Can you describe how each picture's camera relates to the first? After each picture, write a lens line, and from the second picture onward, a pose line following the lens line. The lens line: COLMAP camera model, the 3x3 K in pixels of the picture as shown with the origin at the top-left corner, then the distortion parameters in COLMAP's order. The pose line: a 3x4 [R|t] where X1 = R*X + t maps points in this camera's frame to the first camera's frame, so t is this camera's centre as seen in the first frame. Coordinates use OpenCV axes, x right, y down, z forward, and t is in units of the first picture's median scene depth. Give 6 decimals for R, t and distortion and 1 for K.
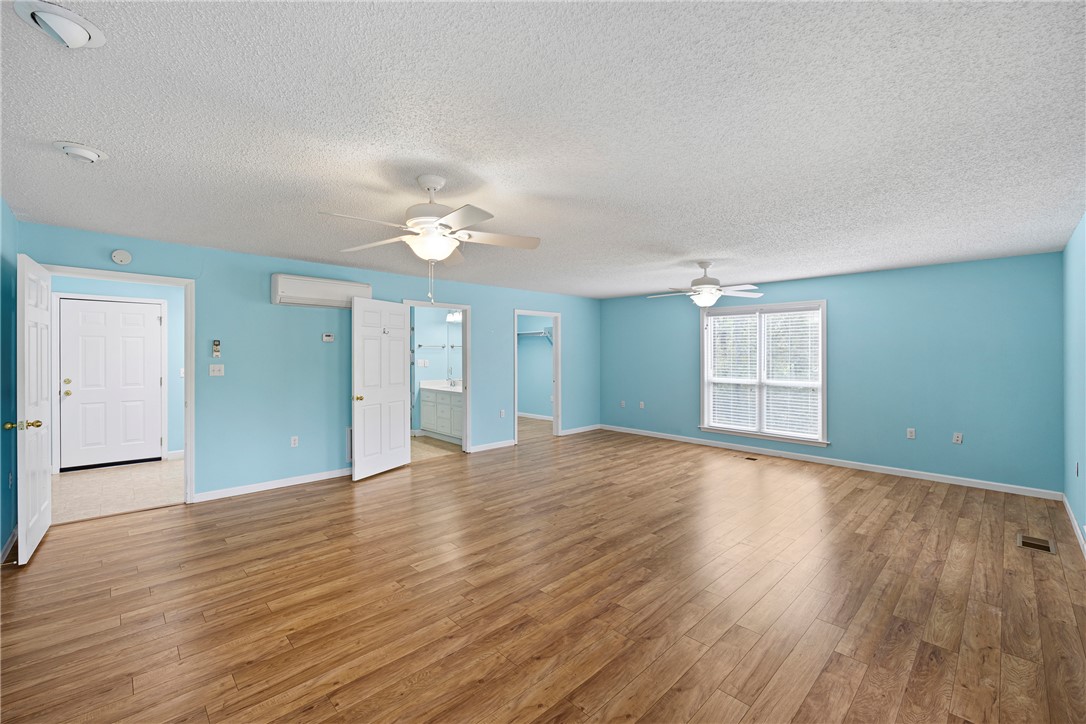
lens RADIAL K [[437.1, 0, 547.3], [0, 437.1, 358.5], [0, 0, 1]] dist [-0.001739, -0.000296]
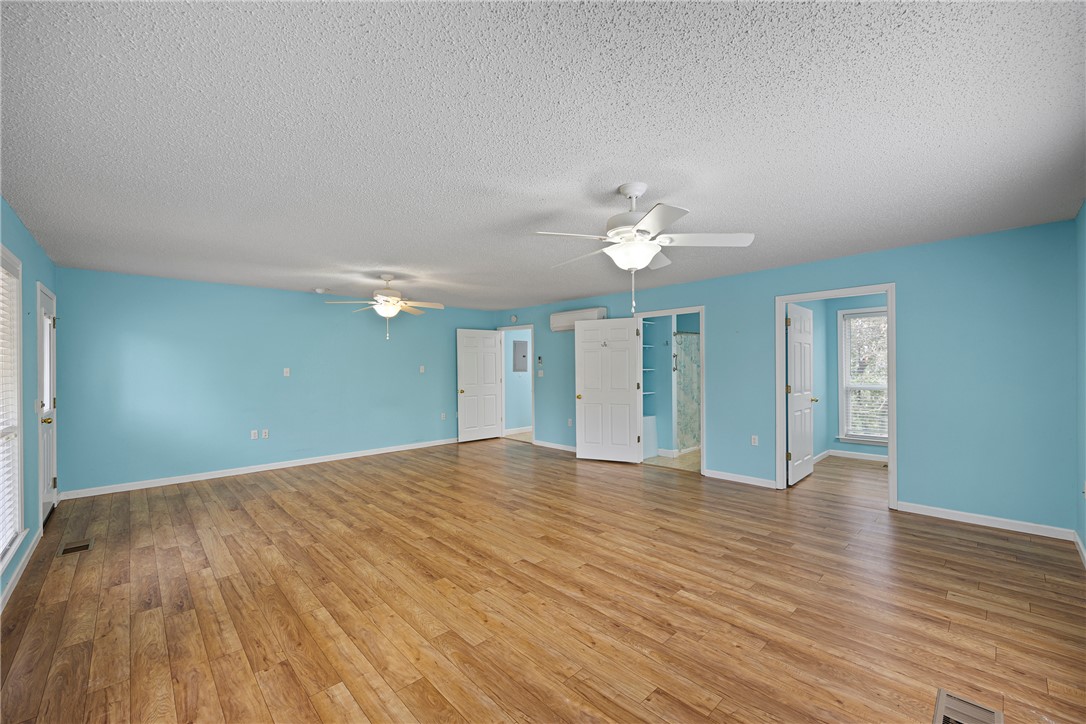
lens RADIAL K [[437.1, 0, 547.5], [0, 437.1, 363.3], [0, 0, 1]] dist [-0.001739, -0.000296]
pose [[0.004357, -0.004547, -0.999980, 1.400194], [0.003108, 0.999985, -0.004533, -0.006689], [0.999986, -0.003089, 0.004371, 1.395674]]
